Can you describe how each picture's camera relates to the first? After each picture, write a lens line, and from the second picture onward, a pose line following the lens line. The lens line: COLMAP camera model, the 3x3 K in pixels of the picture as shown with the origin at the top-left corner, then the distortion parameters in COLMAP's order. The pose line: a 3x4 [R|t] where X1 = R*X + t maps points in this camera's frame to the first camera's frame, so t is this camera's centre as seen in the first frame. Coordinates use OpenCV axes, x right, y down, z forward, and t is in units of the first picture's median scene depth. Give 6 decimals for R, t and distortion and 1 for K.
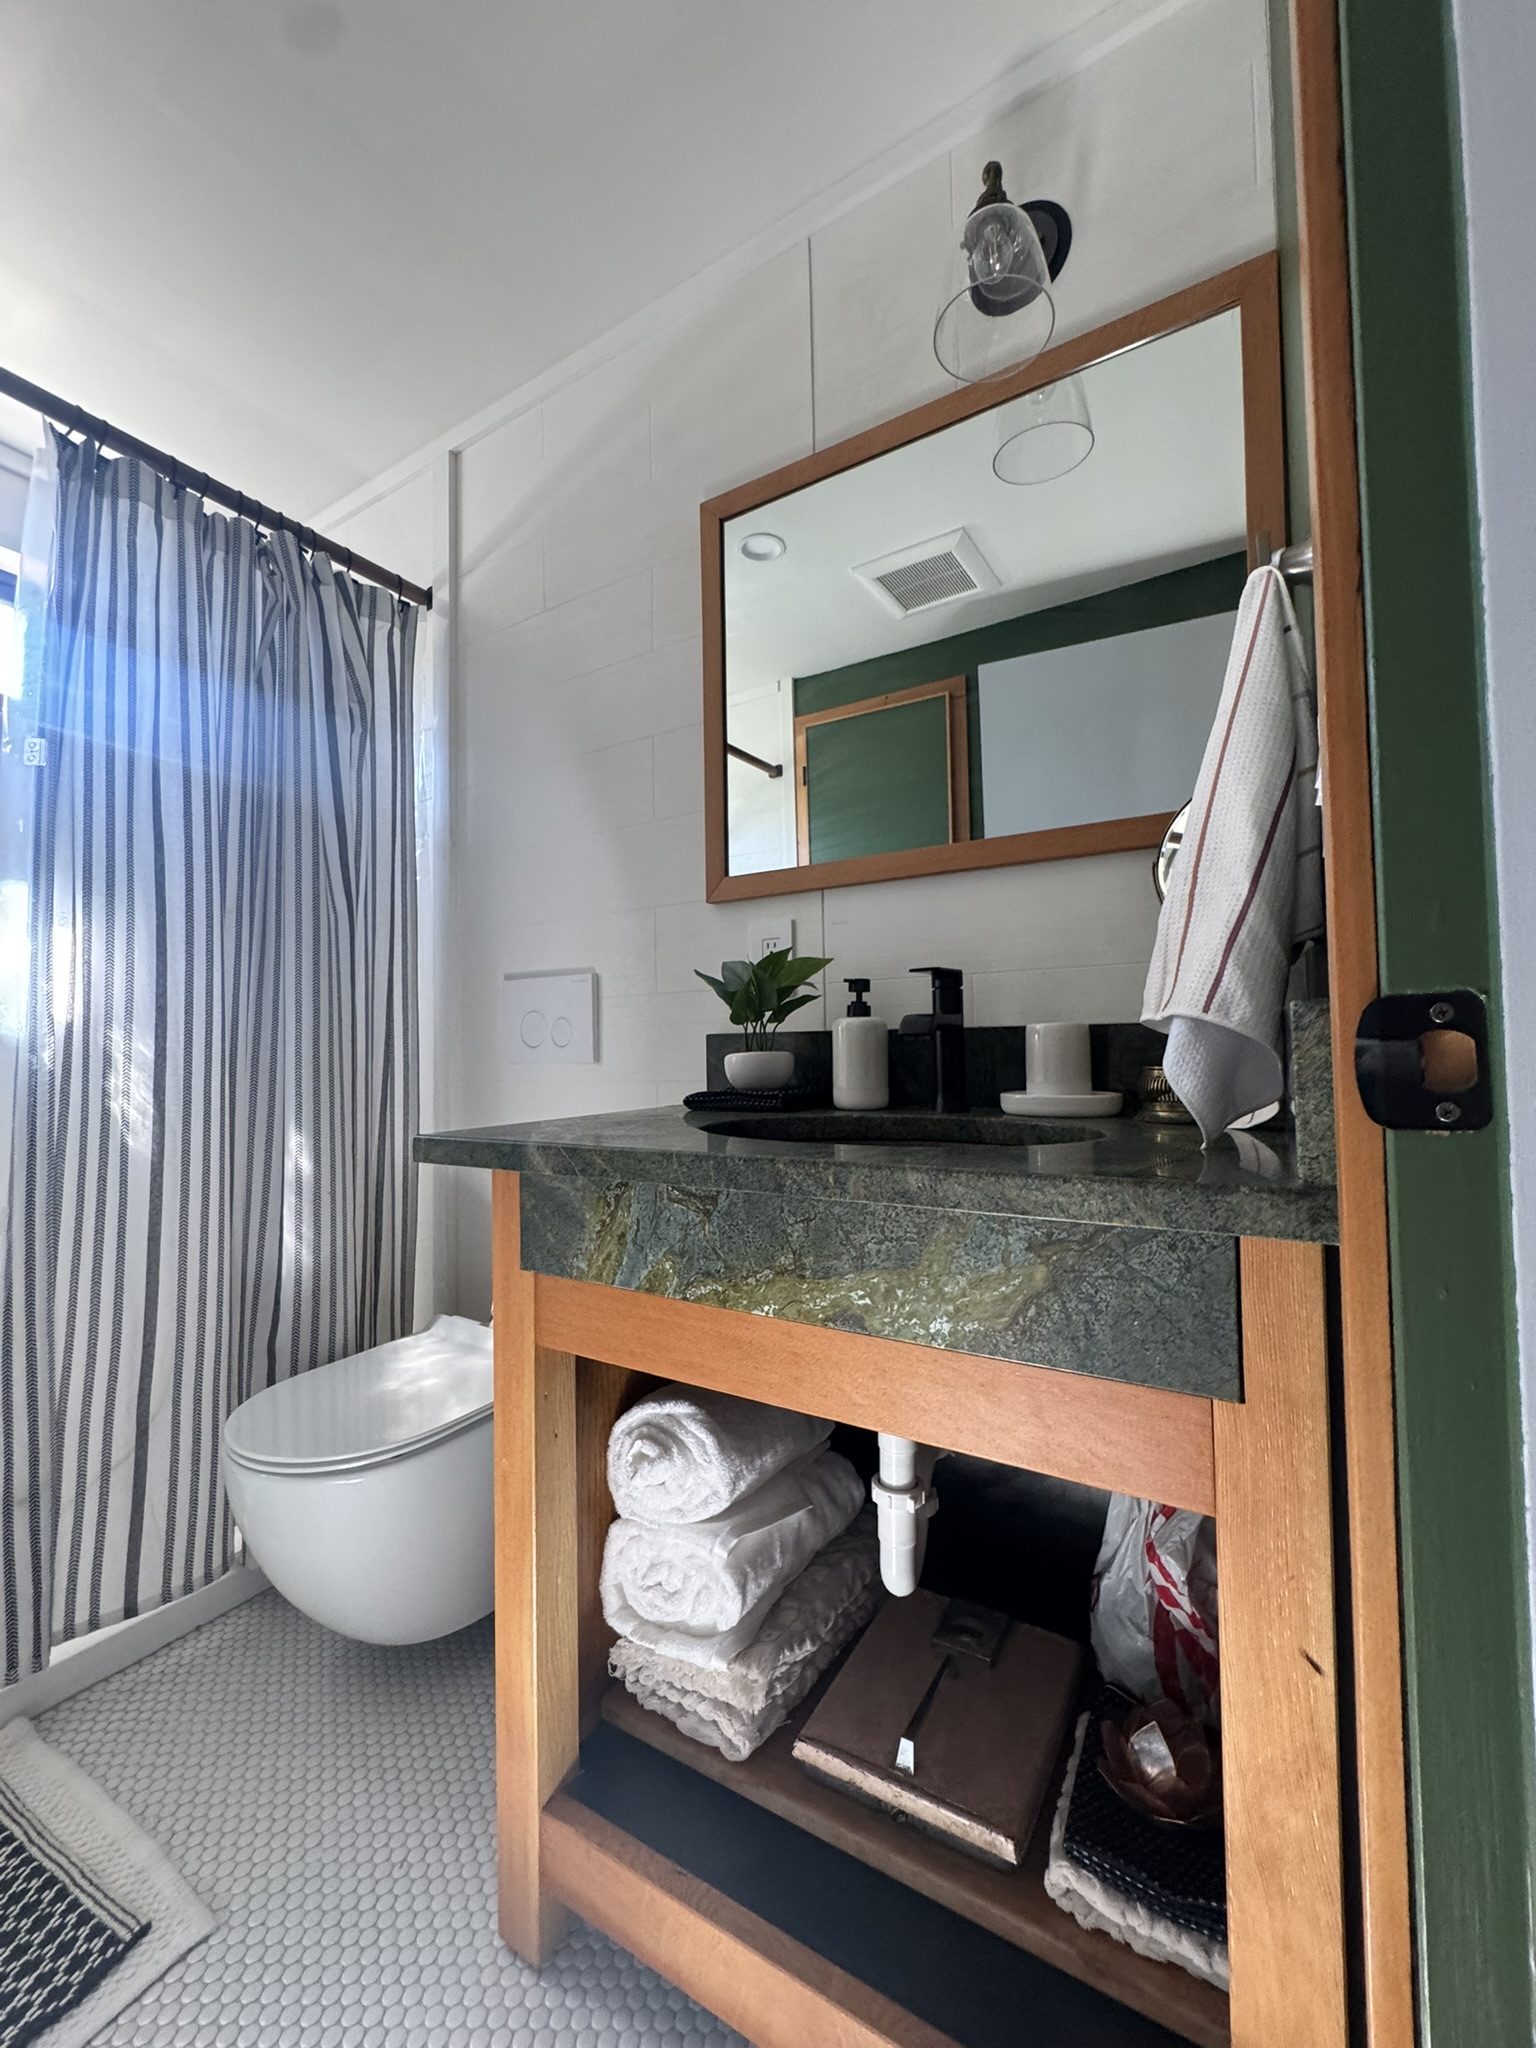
lens RADIAL K [[819.3, 0, 769.2], [0, 819.3, 1023.7], [0, 0, 1]] dist [-0.003048, 0.000333]
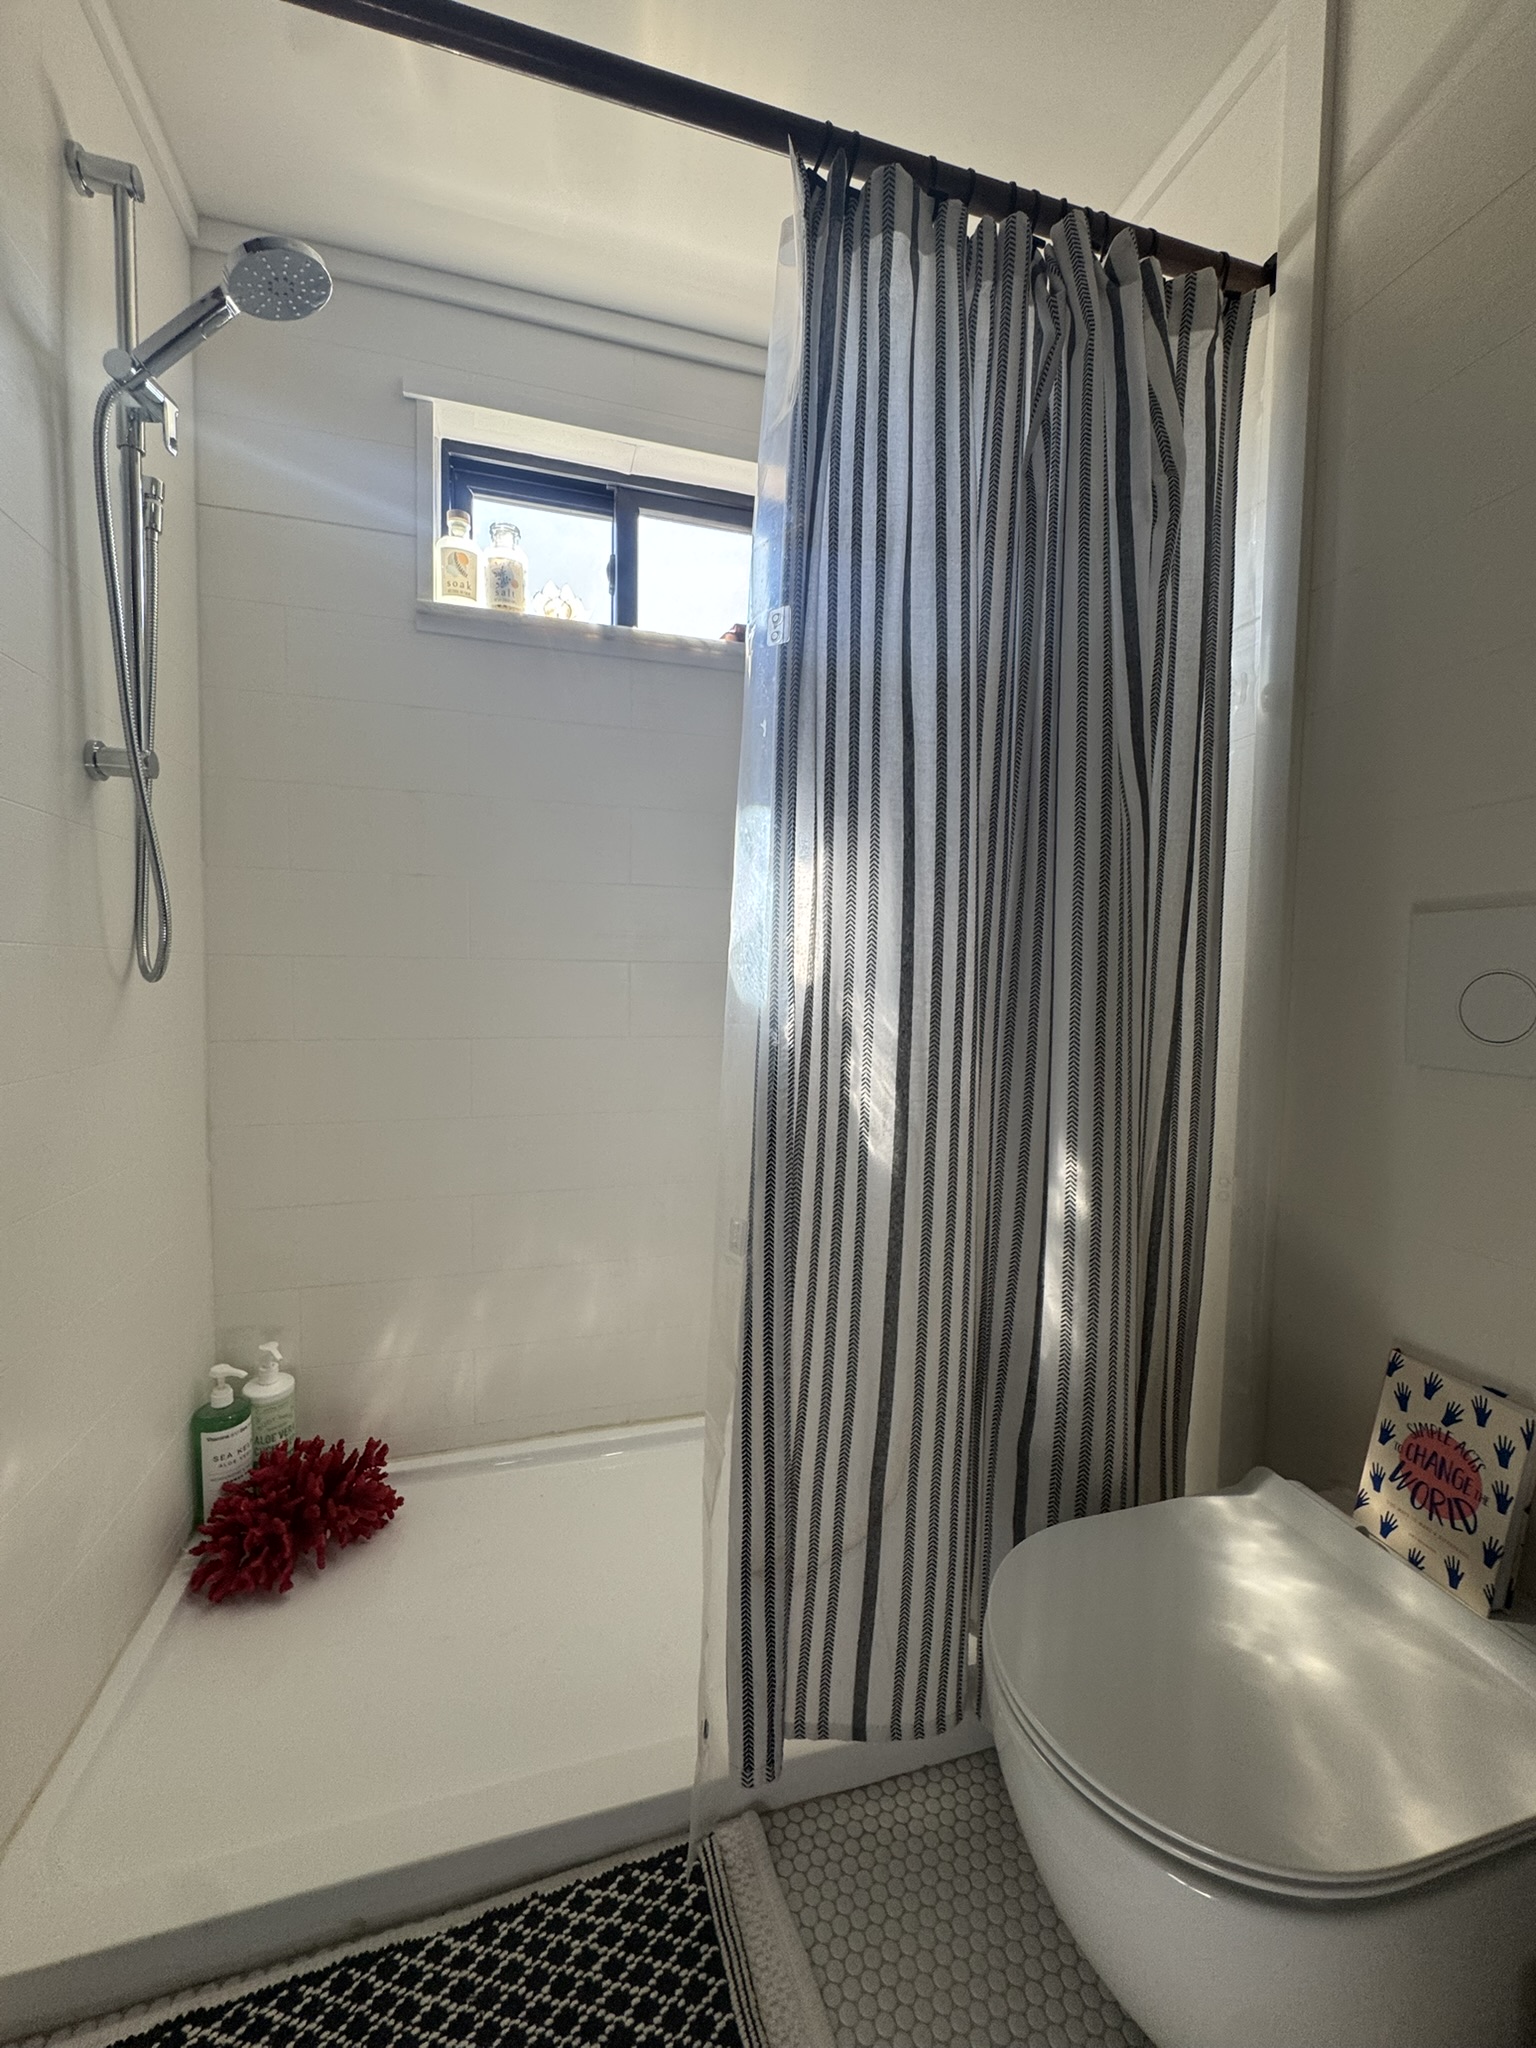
lens RADIAL K [[819.3, 0, 765.9], [0, 819.3, 1027.5], [0, 0, 1]] dist [-0.003048, 0.000333]
pose [[0.736369, 0.067565, -0.673199, -0.353407], [-0.007400, 0.995746, 0.091843, -0.031612], [0.676540, -0.062649, 0.733736, 0.392190]]
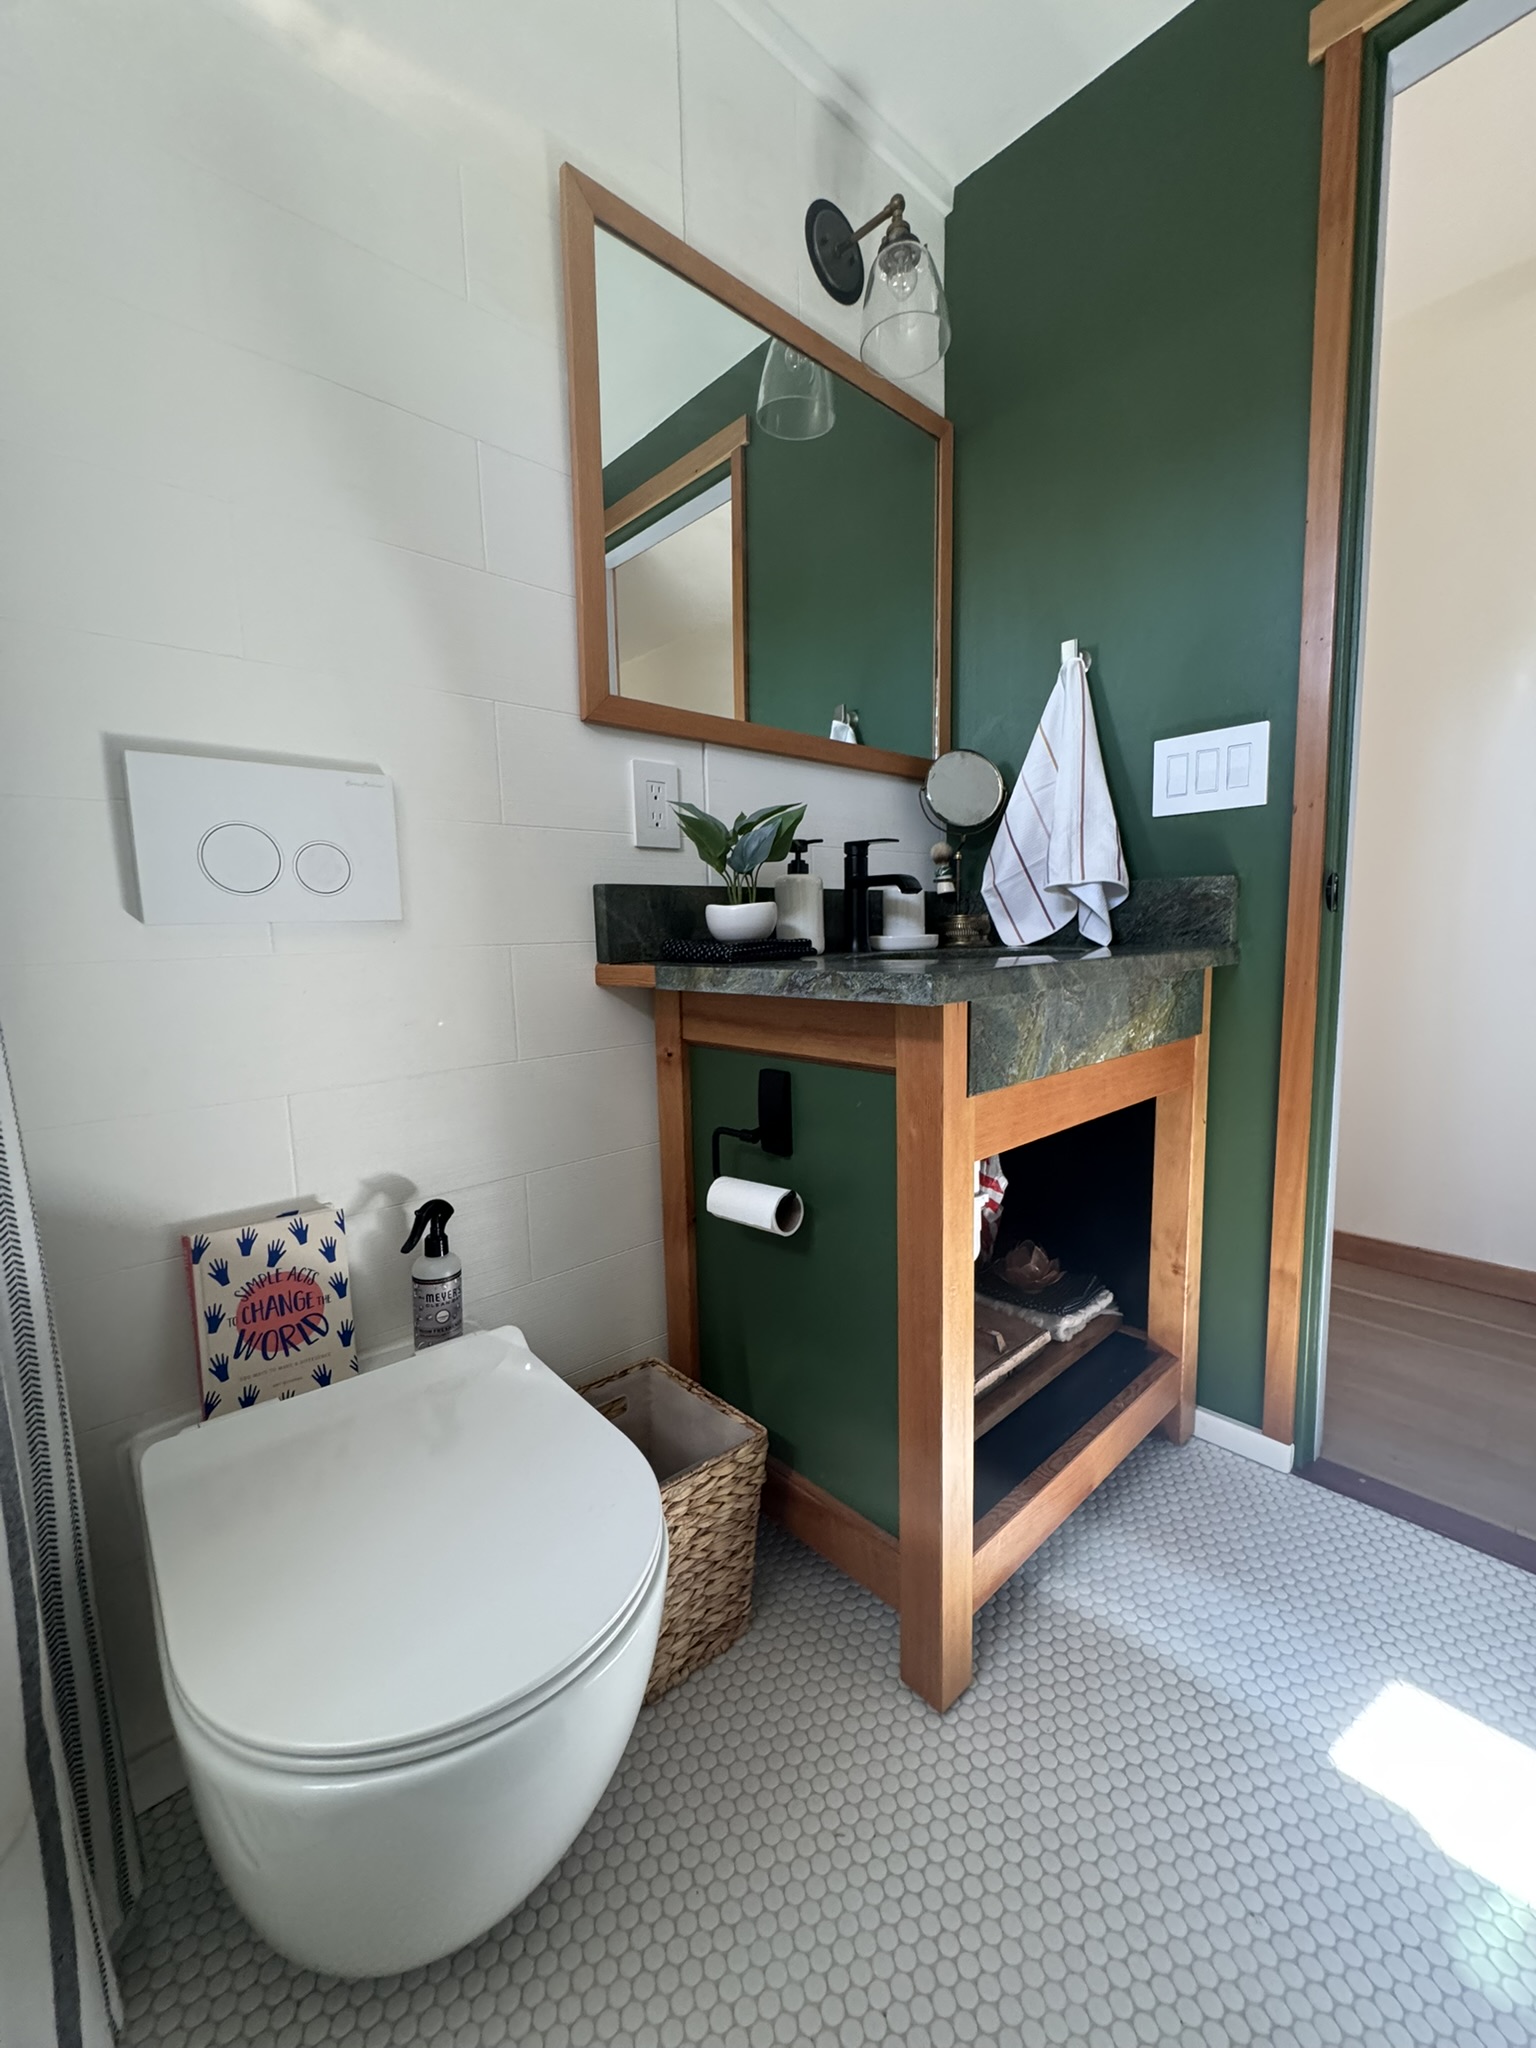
lens RADIAL K [[819.3, 0, 763.4], [0, 819.3, 1026.4], [0, 0, 1]] dist [-0.003048, 0.000333]
pose [[0.275550, -0.103365, 0.955713, -0.908664], [-0.006548, 0.993977, 0.109392, 0.069364], [-0.961265, -0.036400, 0.273213, 0.657768]]
